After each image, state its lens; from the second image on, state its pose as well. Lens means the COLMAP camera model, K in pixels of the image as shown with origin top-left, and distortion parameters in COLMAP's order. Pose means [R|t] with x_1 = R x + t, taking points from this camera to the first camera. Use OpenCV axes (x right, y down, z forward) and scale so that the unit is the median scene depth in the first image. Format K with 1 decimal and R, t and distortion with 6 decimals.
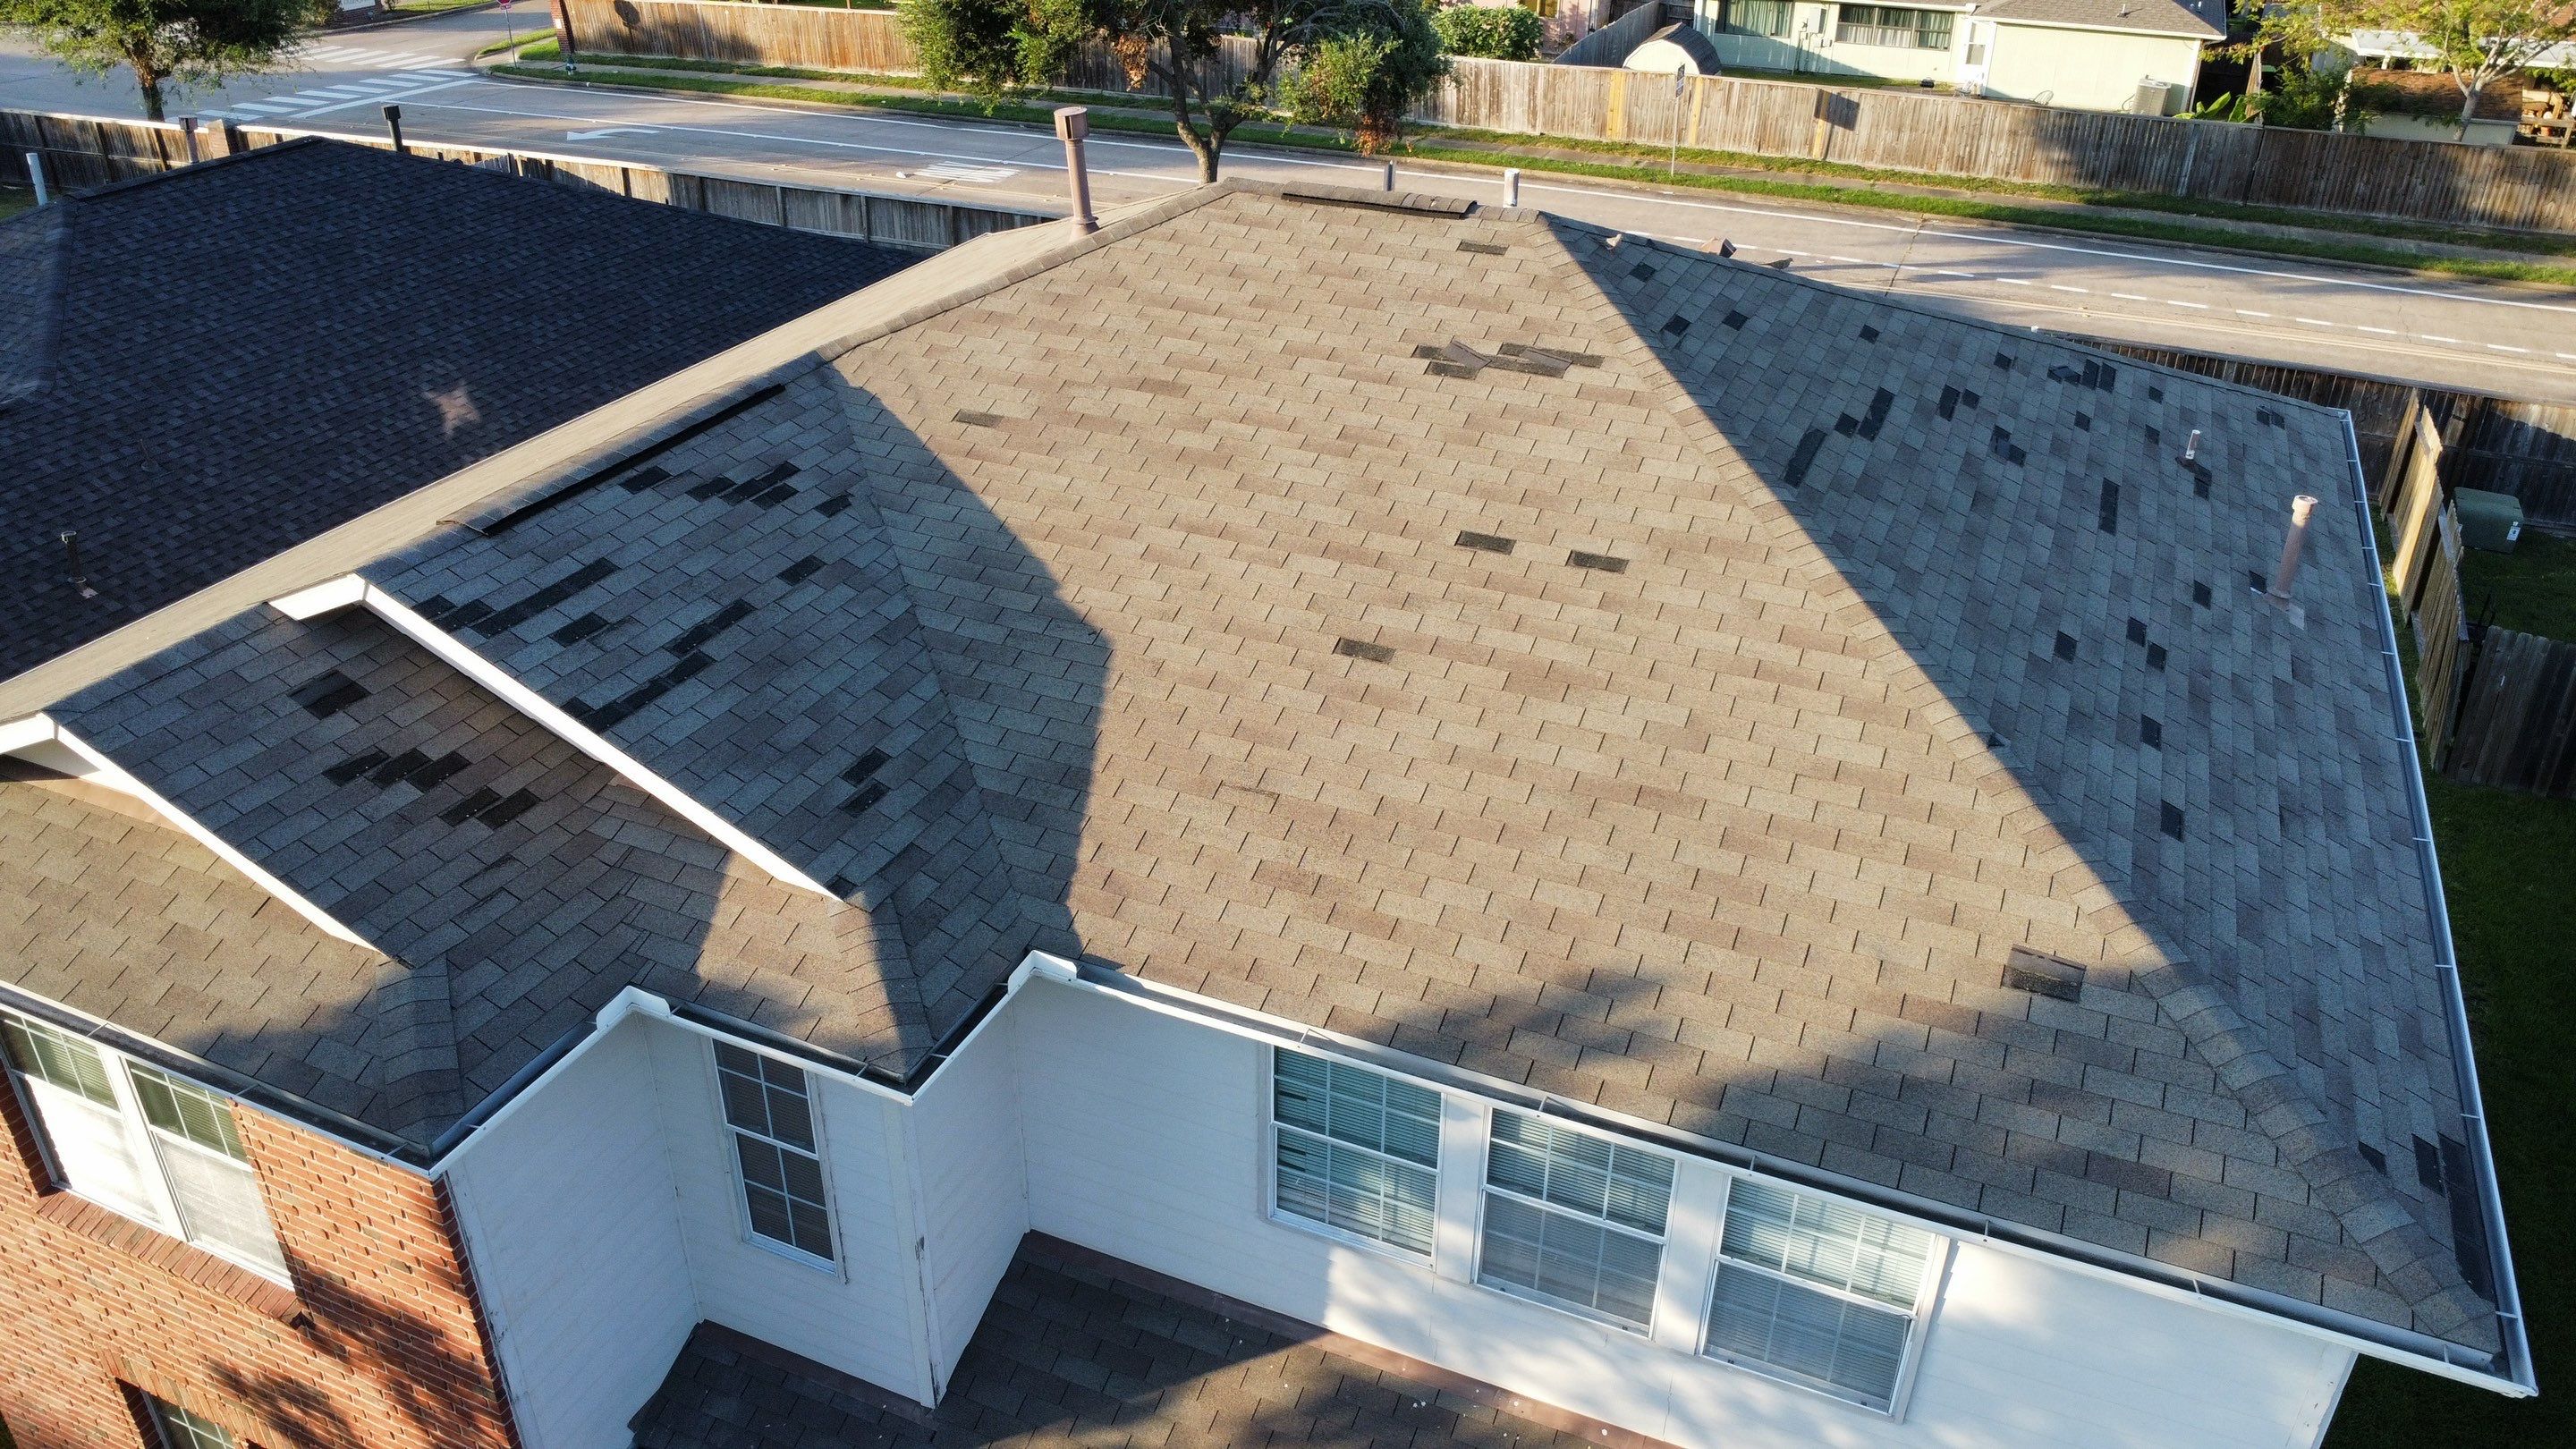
lens RADIAL K [[1855.8, 0, 1283.6], [0, 1855.8, 722.5], [0, 0, 1]] dist [-0.009556, -0.033395]
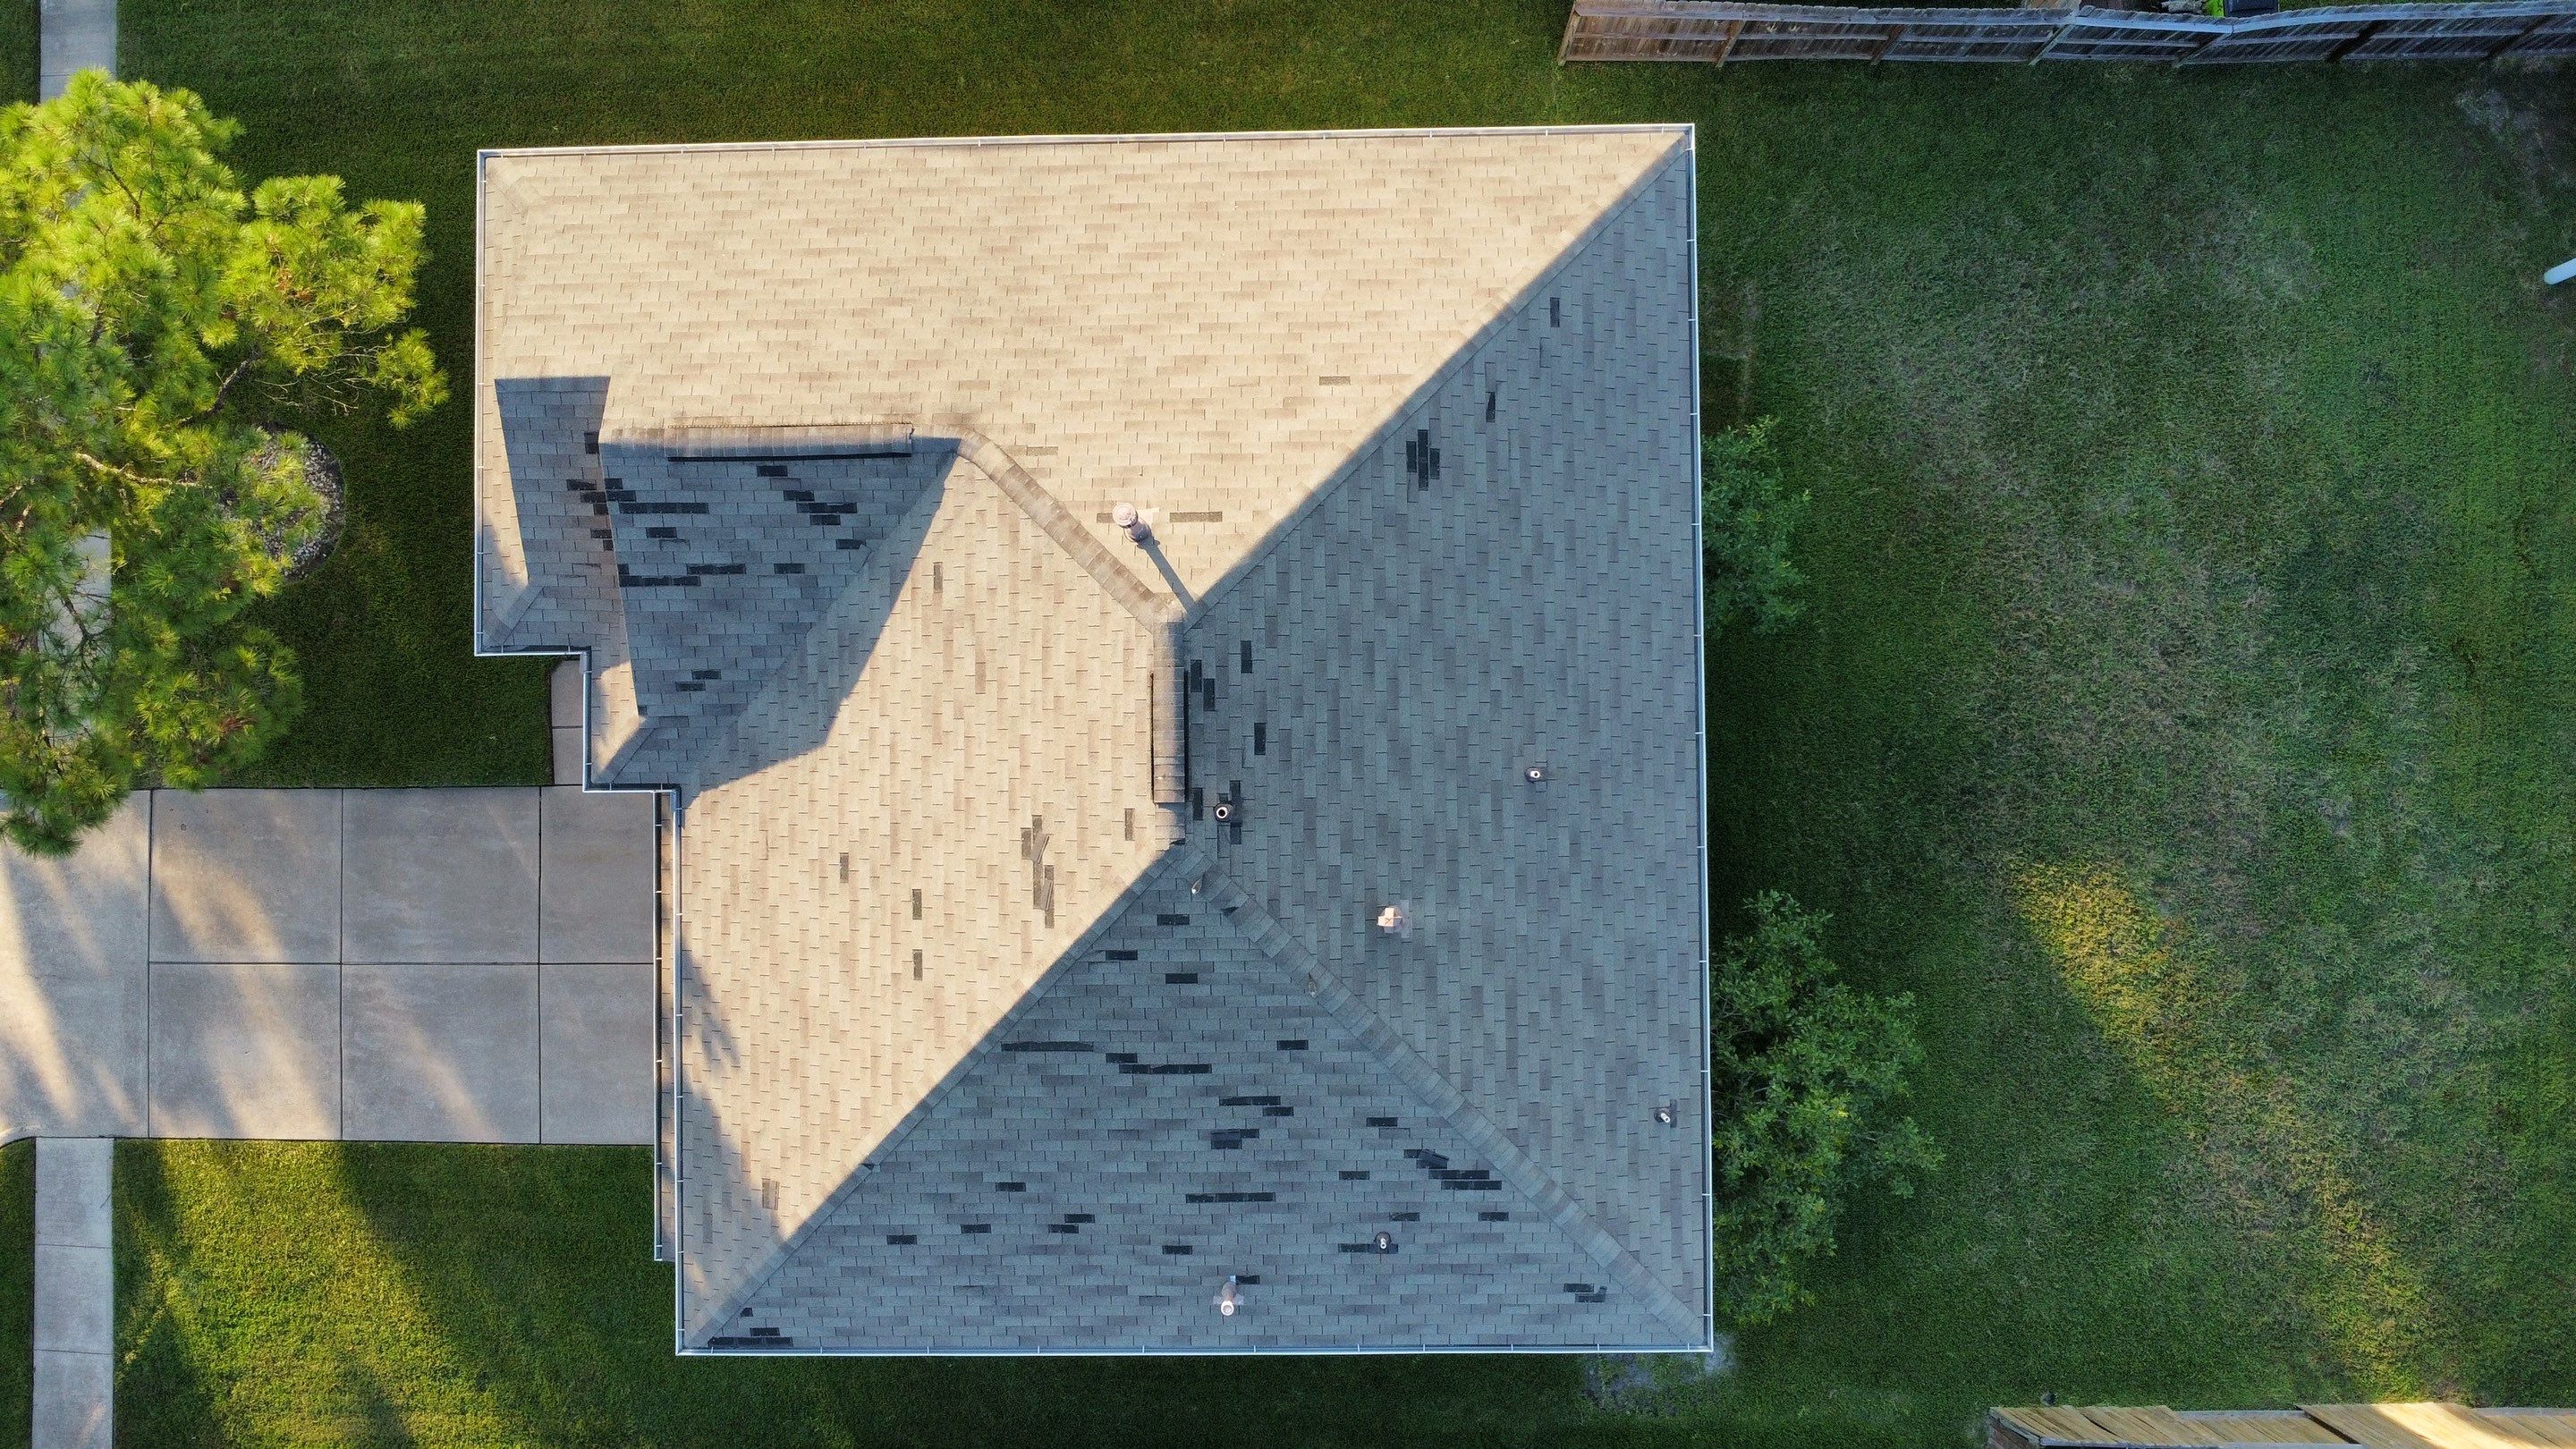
lens RADIAL K [[1855.8, 0, 1283.6], [0, 1855.8, 722.5], [0, 0, 1]] dist [-0.009556, -0.033395]
pose [[0.412600, 0.910442, -0.029254, 0.152697], [-0.432410, 0.224026, 0.873404, -2.003842], [0.801737, -0.347717, 0.486117, 0.450812]]
